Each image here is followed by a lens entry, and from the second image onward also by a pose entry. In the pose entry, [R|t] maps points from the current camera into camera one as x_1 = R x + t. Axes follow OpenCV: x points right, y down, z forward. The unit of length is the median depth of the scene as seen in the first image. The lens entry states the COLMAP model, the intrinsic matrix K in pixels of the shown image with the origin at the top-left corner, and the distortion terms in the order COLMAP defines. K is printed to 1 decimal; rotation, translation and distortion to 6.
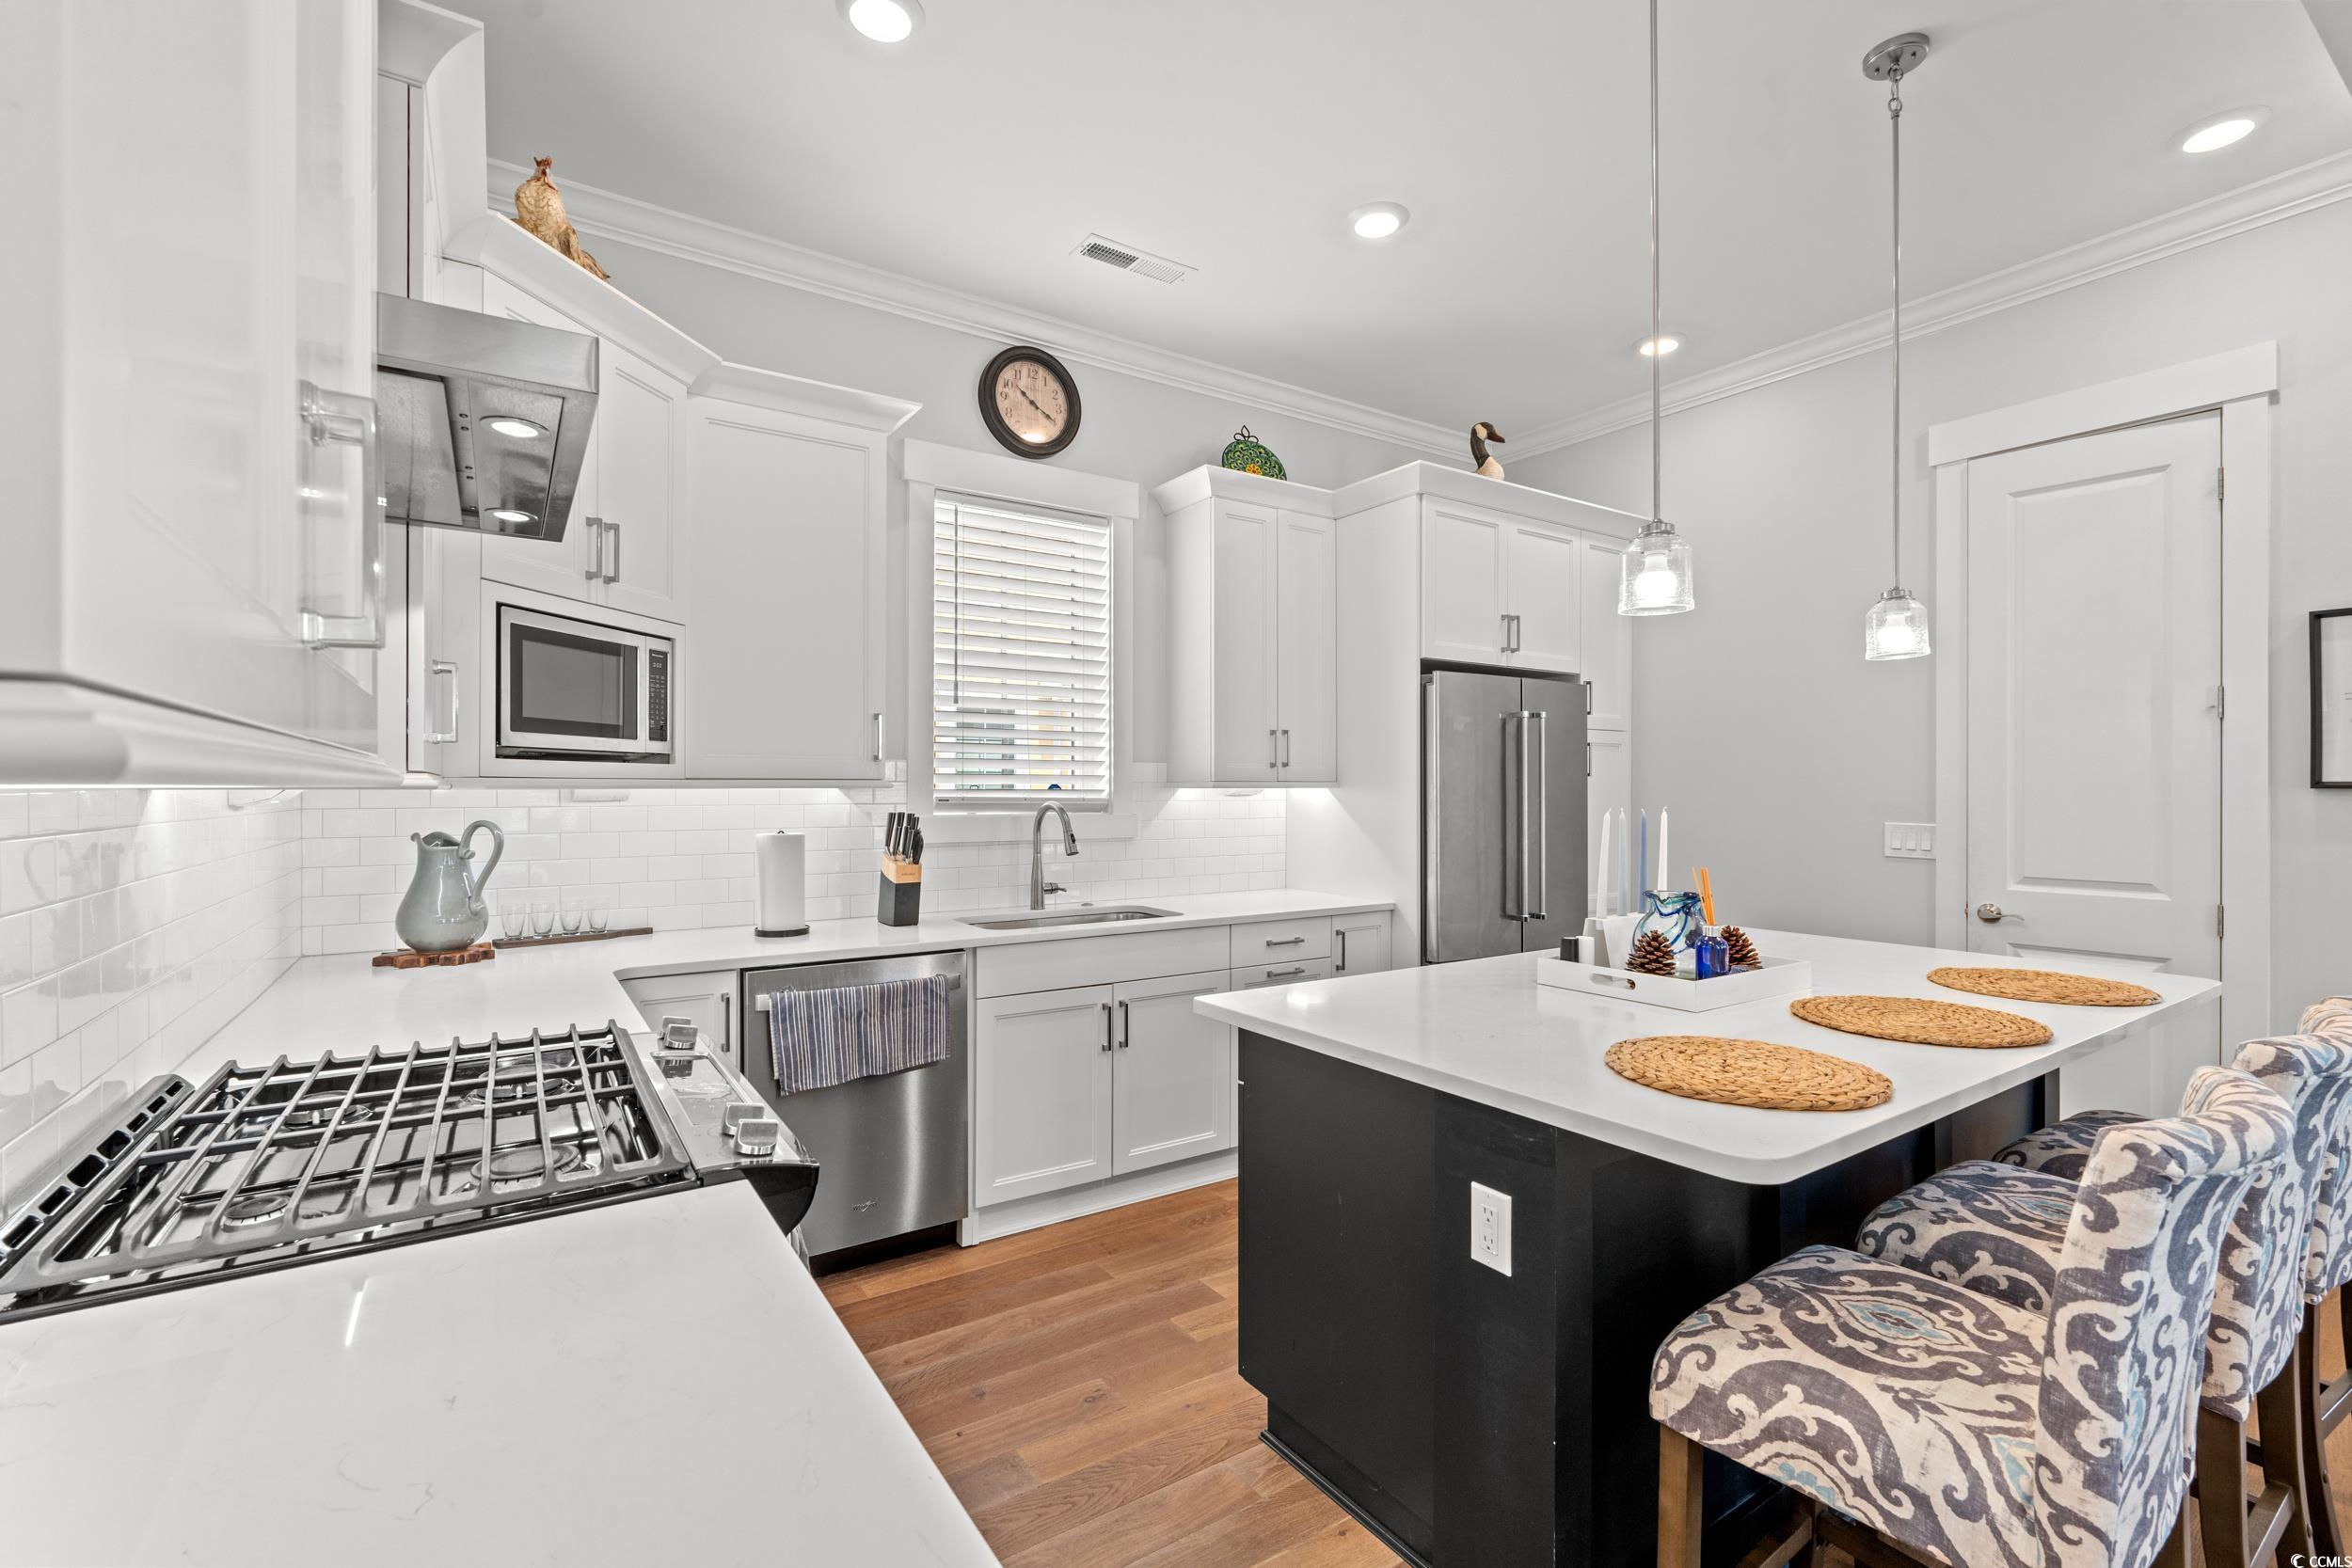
lens RADIAL K [[1032.4, 0, 1184.7], [0, 1032.4, 788.3], [0, 0, 1]] dist [-0.004887, 0.000505]
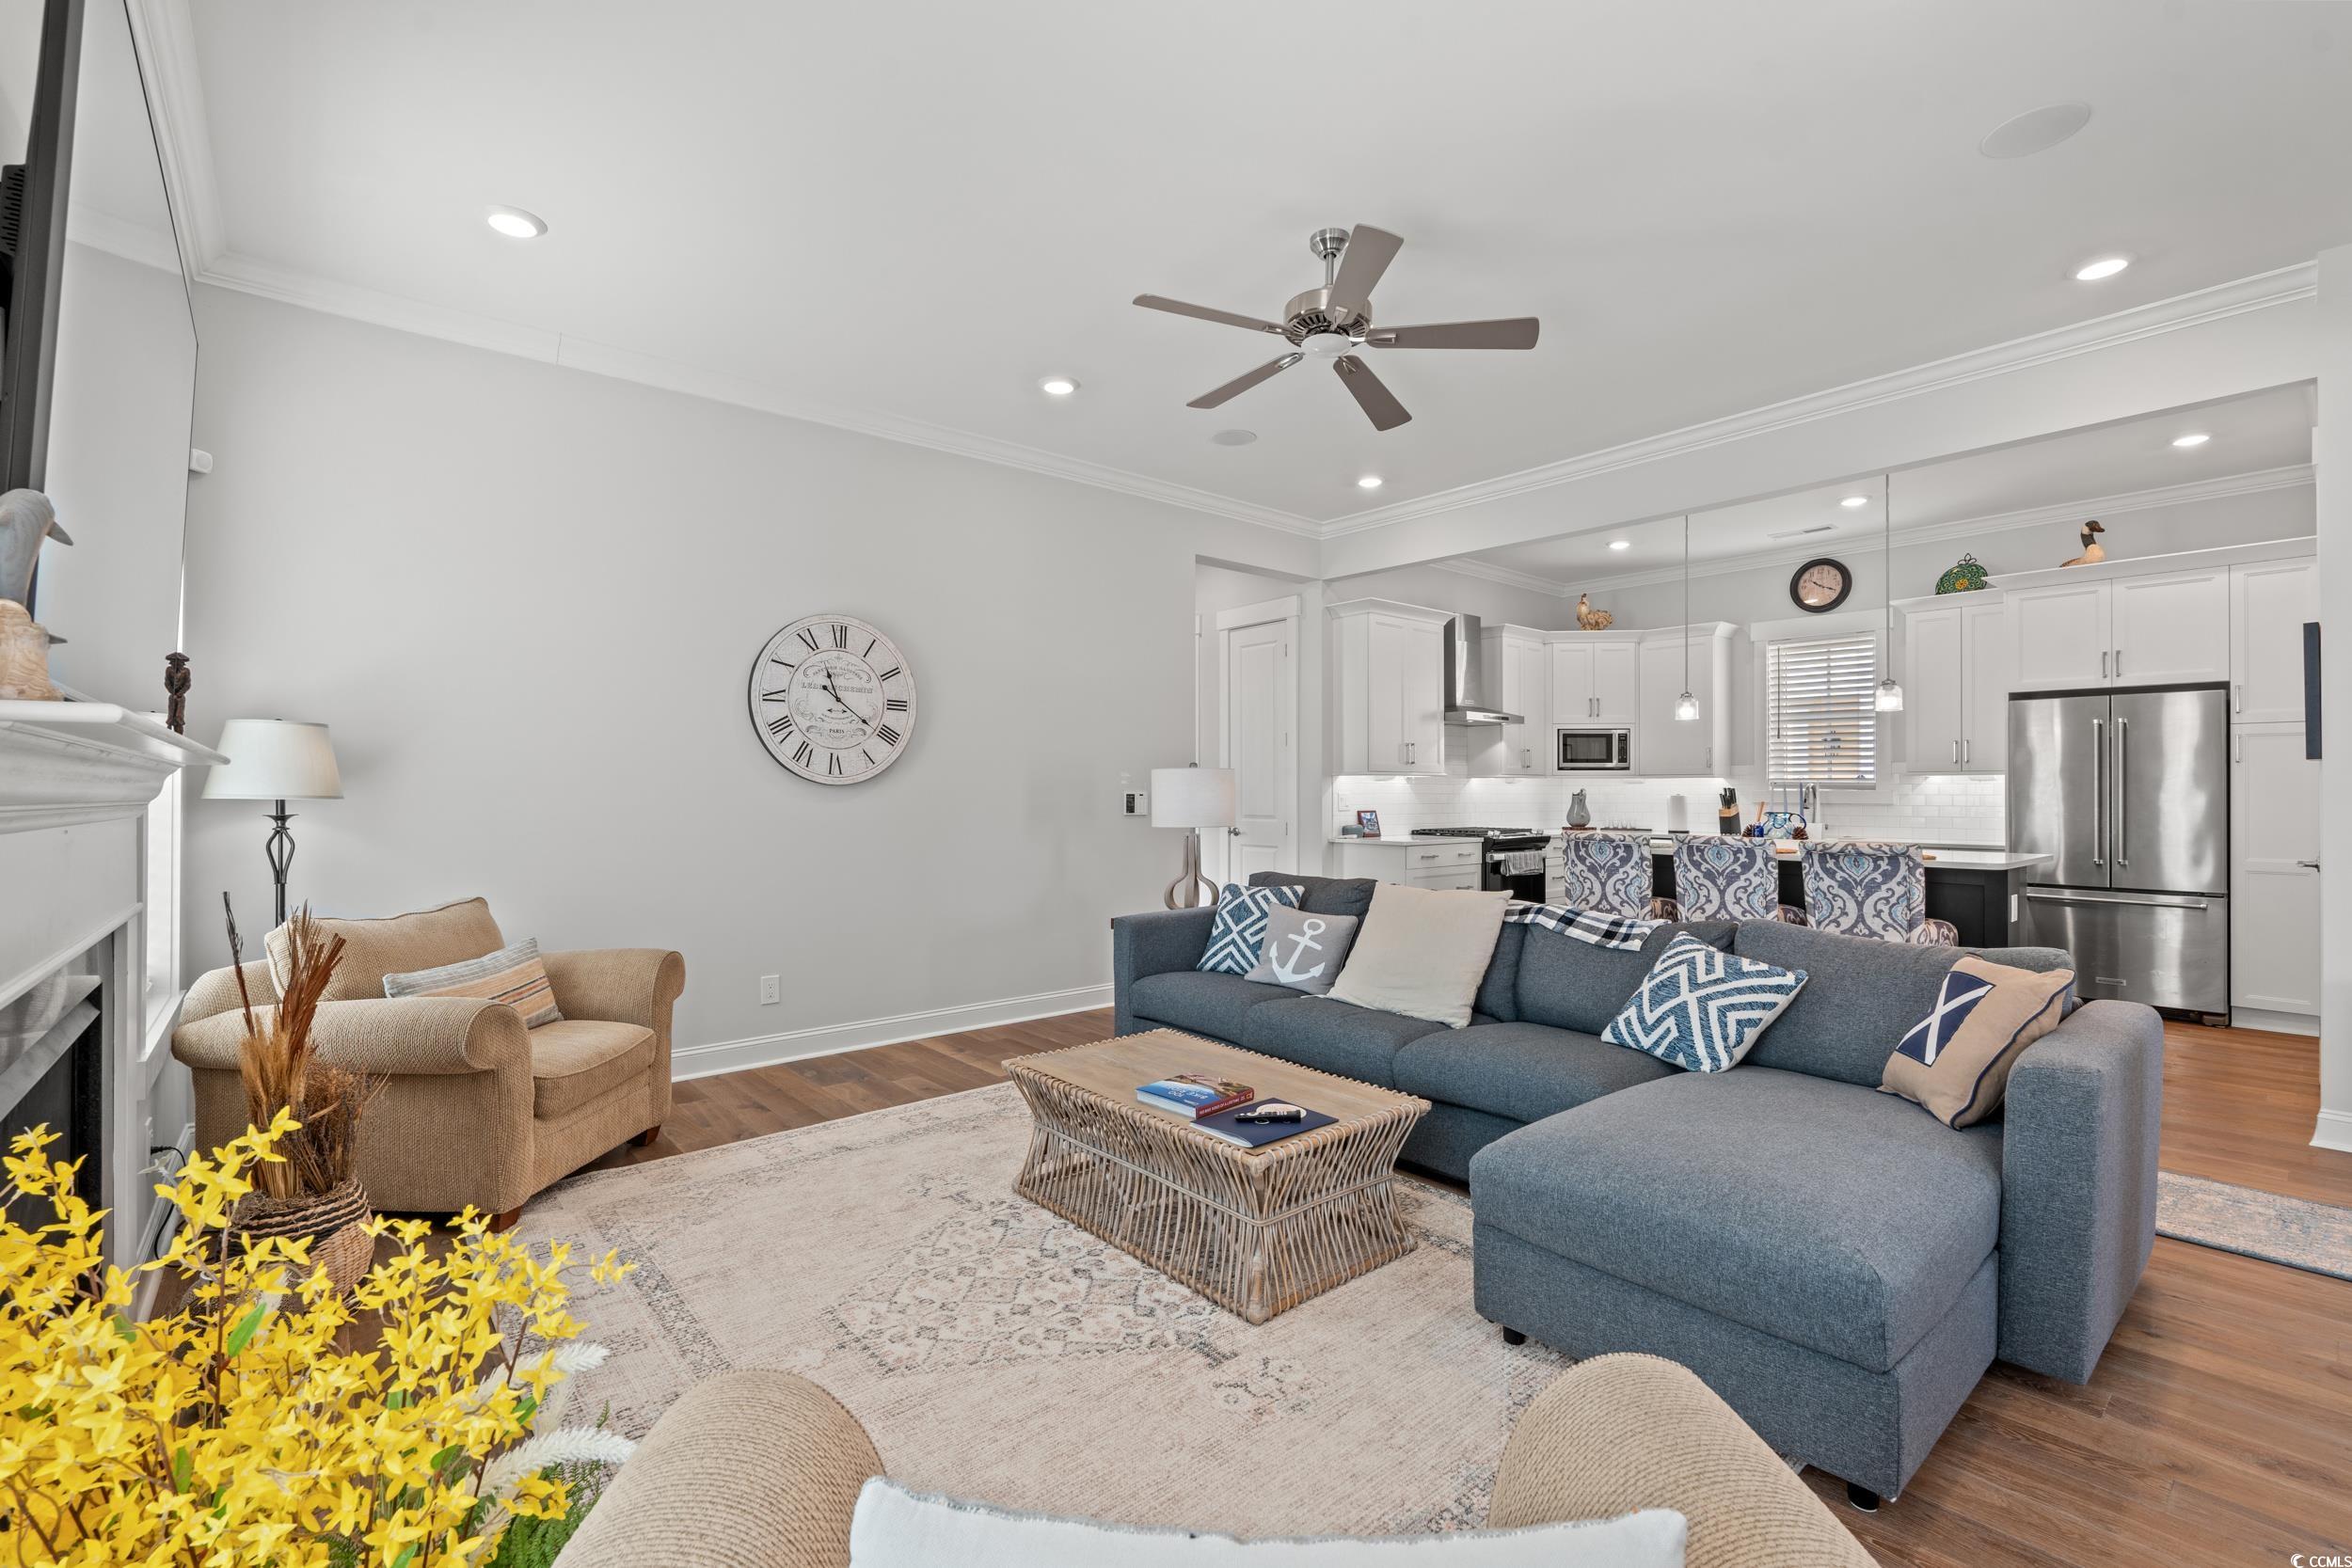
lens RADIAL K [[1032.4, 0, 1179.0], [0, 1032.4, 785.3], [0, 0, 1]] dist [-0.004887, 0.000505]
pose [[0.101344, -0.007495, -0.994823, 2.408602], [-0.003011, 0.999965, -0.007841, 0.048499], [0.994847, 0.003790, 0.101318, -0.625657]]
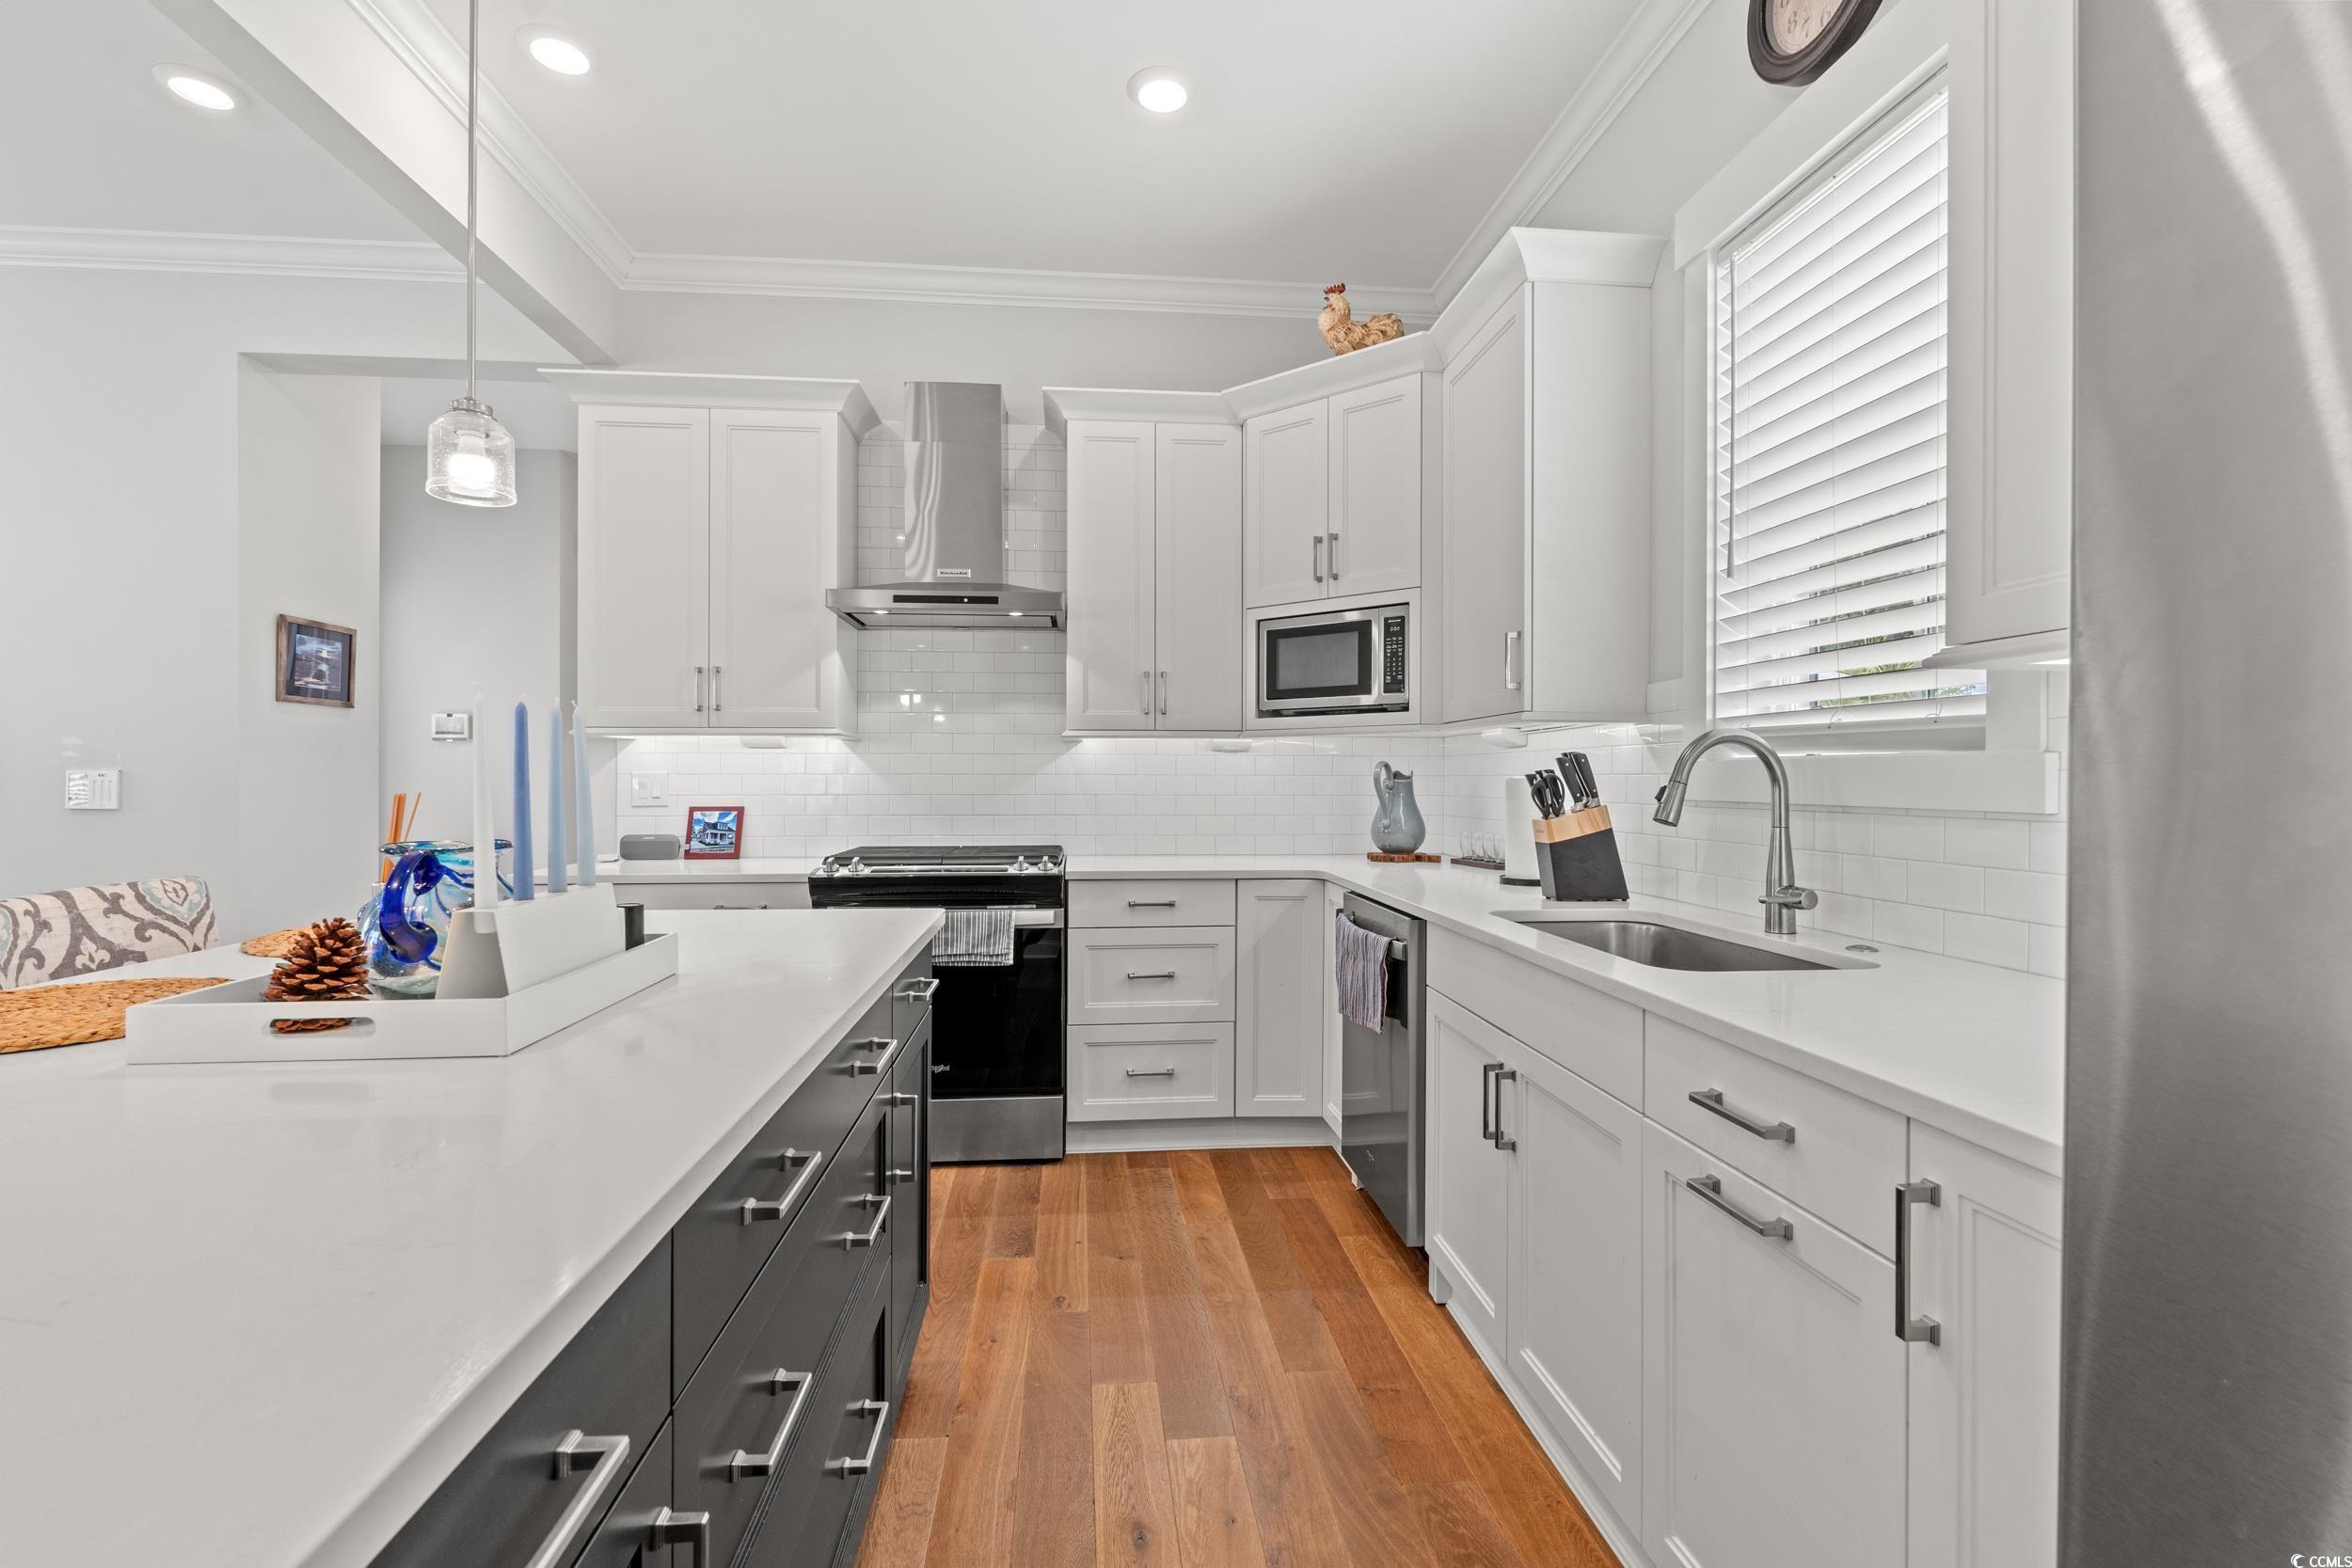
lens RADIAL K [[1032.4, 0, 1171.2], [0, 1032.4, 772.0], [0, 0, 1]] dist [-0.004887, 0.000505]
pose [[-0.483790, -0.005695, -0.875166, 0.649363], [-0.003035, 0.999984, -0.004829, 0.051604], [0.875179, 0.000320, -0.483799, 1.347224]]
